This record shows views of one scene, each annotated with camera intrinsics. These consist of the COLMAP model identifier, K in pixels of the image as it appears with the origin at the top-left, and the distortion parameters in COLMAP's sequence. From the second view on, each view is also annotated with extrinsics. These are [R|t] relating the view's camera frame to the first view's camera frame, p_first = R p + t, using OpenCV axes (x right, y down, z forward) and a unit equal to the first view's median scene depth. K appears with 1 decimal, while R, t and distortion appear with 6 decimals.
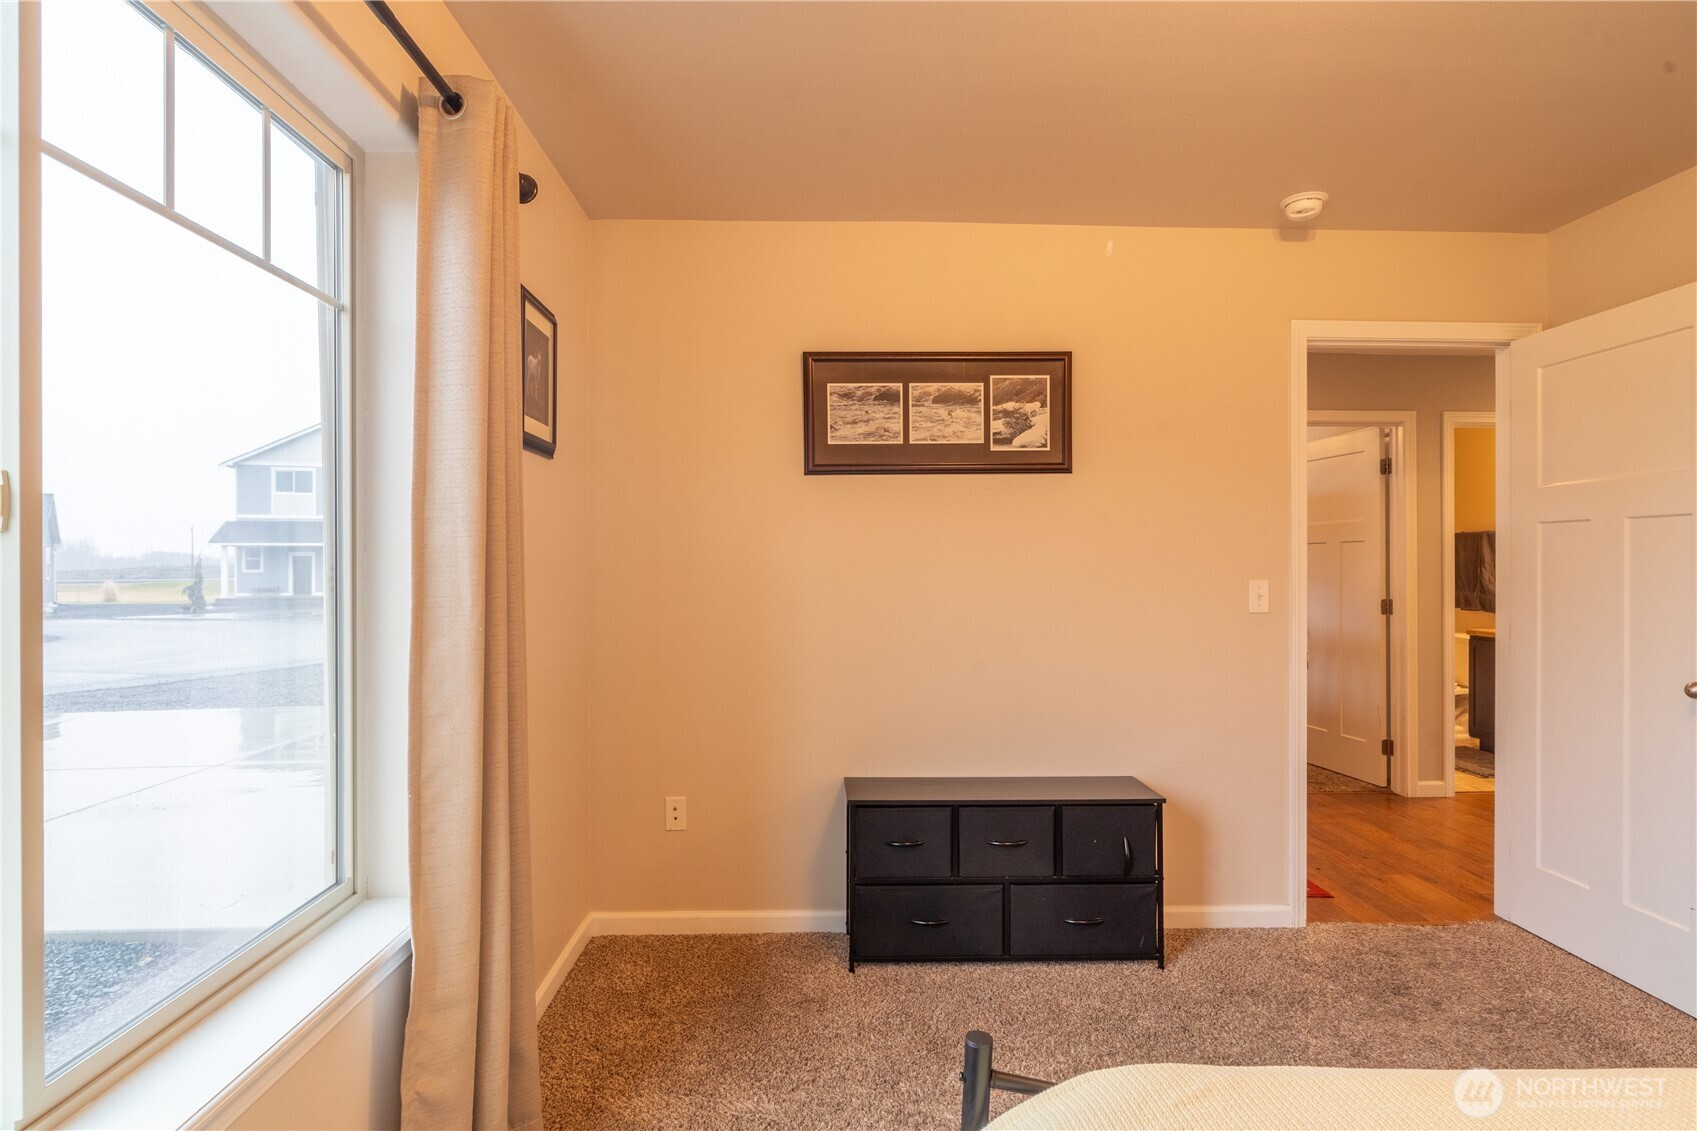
lens RADIAL K [[909.9, 0, 844.0], [0, 909.9, 563.0], [0, 0, 1]] dist [-0.001047, 0.000937]
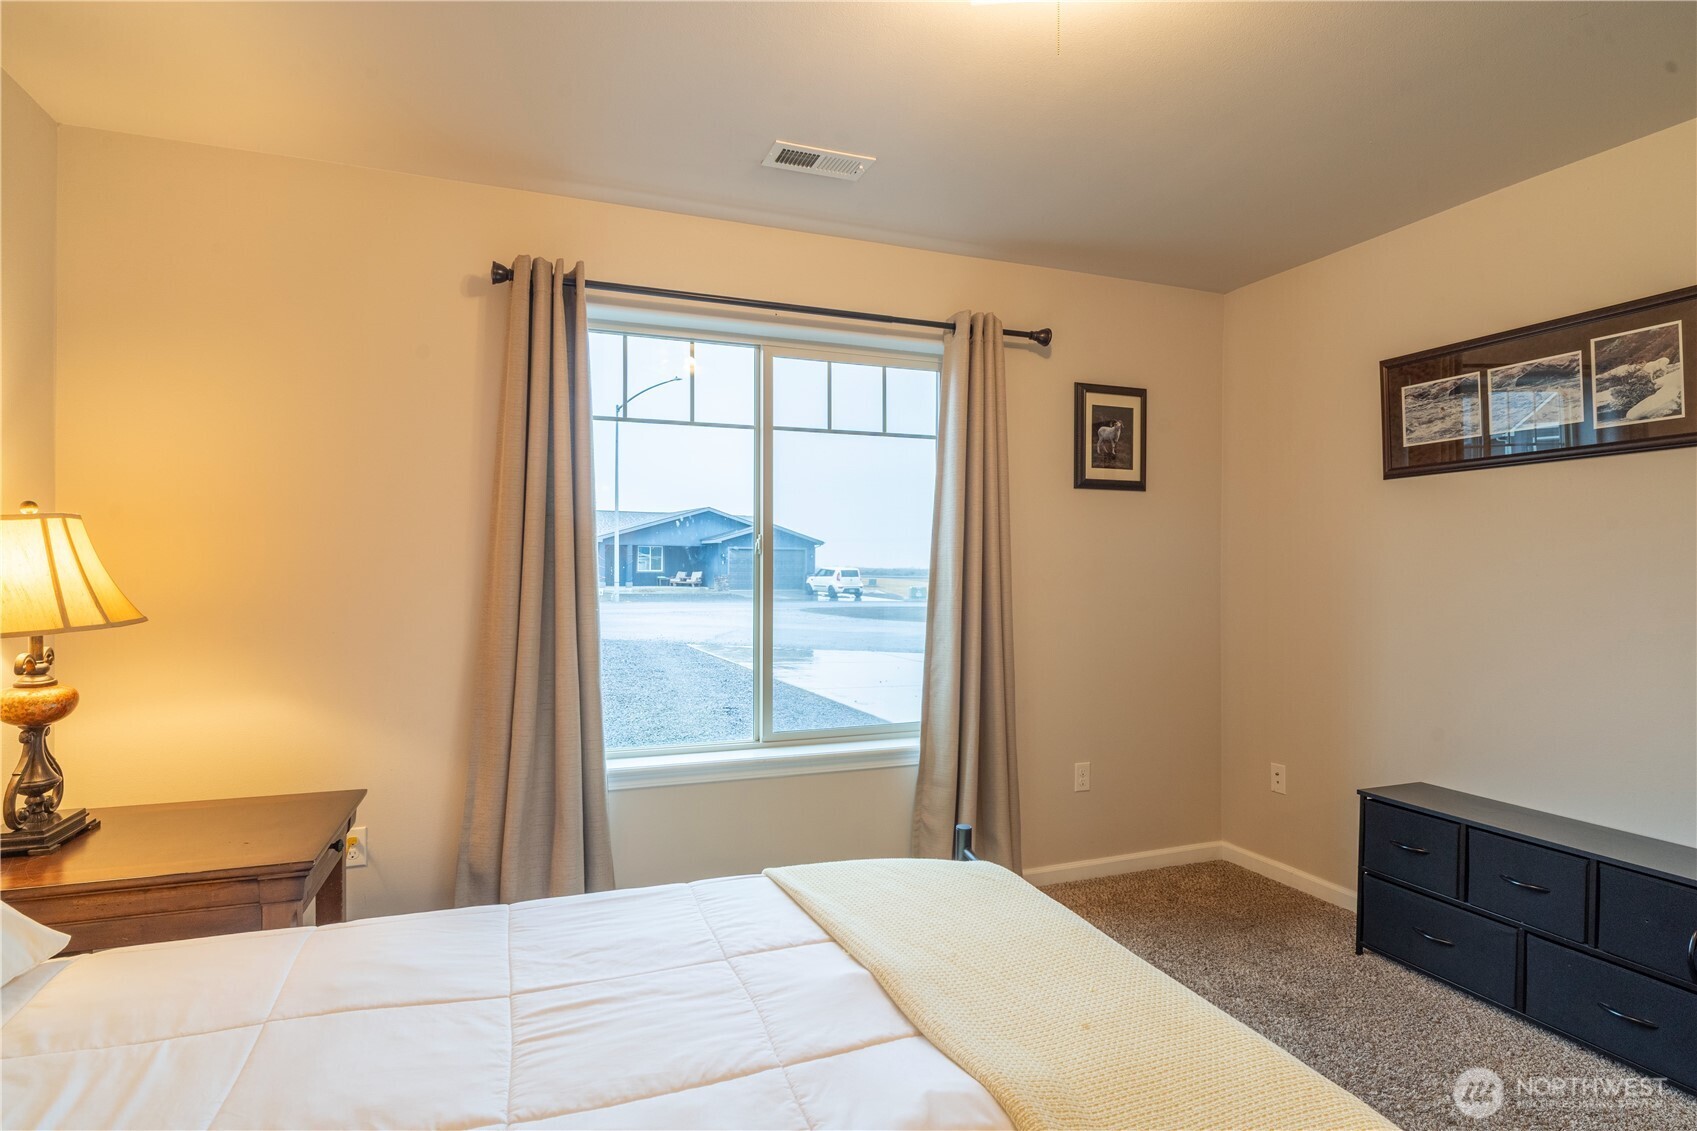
lens RADIAL K [[909.9, 0, 842.2], [0, 909.9, 564.4], [0, 0, 1]] dist [-0.001047, 0.000937]
pose [[0.319049, -0.001424, -0.947737, 0.735033], [-0.002371, 0.999995, -0.002301, 0.003014], [0.947735, 0.002982, 0.319043, 0.088359]]
